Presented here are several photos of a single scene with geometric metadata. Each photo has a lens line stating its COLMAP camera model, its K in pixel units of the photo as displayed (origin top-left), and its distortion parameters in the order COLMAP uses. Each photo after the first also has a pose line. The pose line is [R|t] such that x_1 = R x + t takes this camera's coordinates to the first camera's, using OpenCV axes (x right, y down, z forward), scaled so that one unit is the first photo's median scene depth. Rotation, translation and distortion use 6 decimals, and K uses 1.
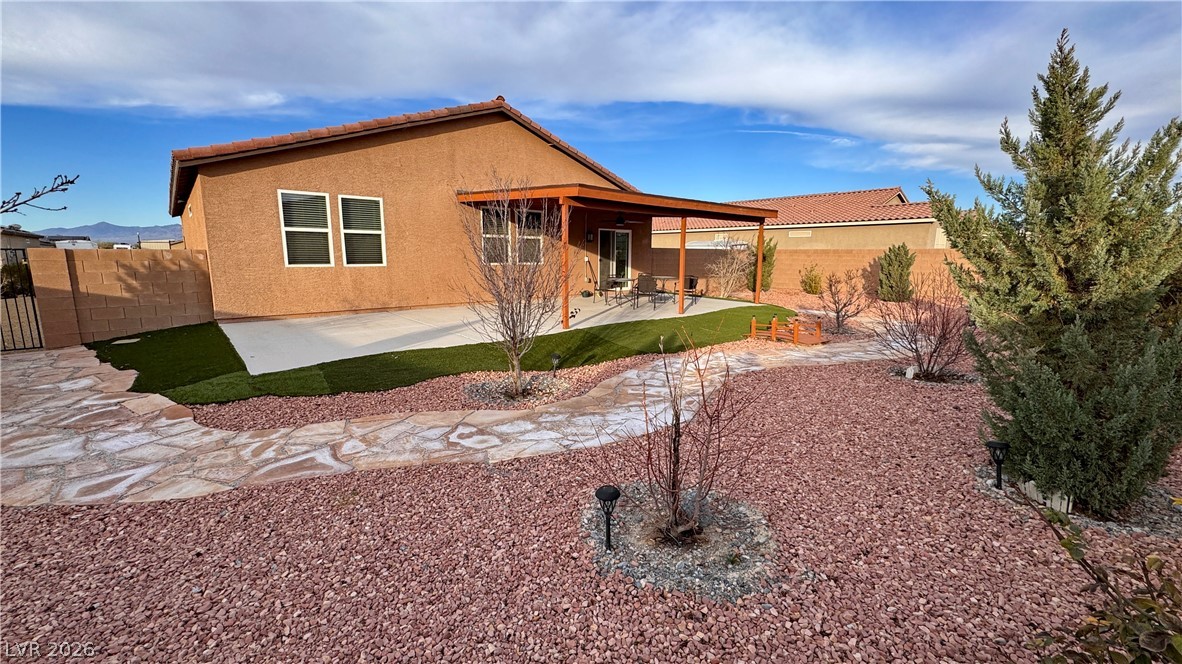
lens RADIAL K [[458.2, 0, 557.9], [0, 458.2, 344.0], [0, 0, 1]] dist [0.007384, -0.001654]
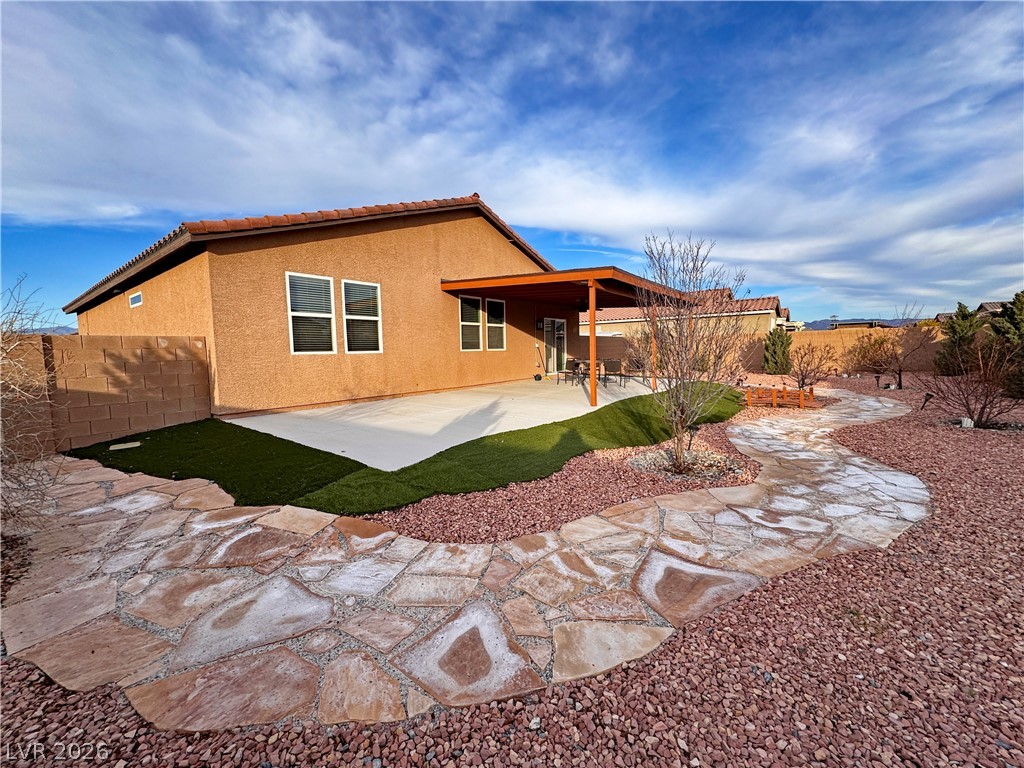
lens RADIAL K [[407.5, 0, 483.6], [0, 407.5, 389.7], [0, 0, 1]] dist [-0.002489, 0.000884]
pose [[0.981926, -0.042747, 0.184372, -0.370381], [0.061129, 0.993580, -0.095197, 0.001872], [-0.179119, 0.104747, 0.978235, 0.149326]]
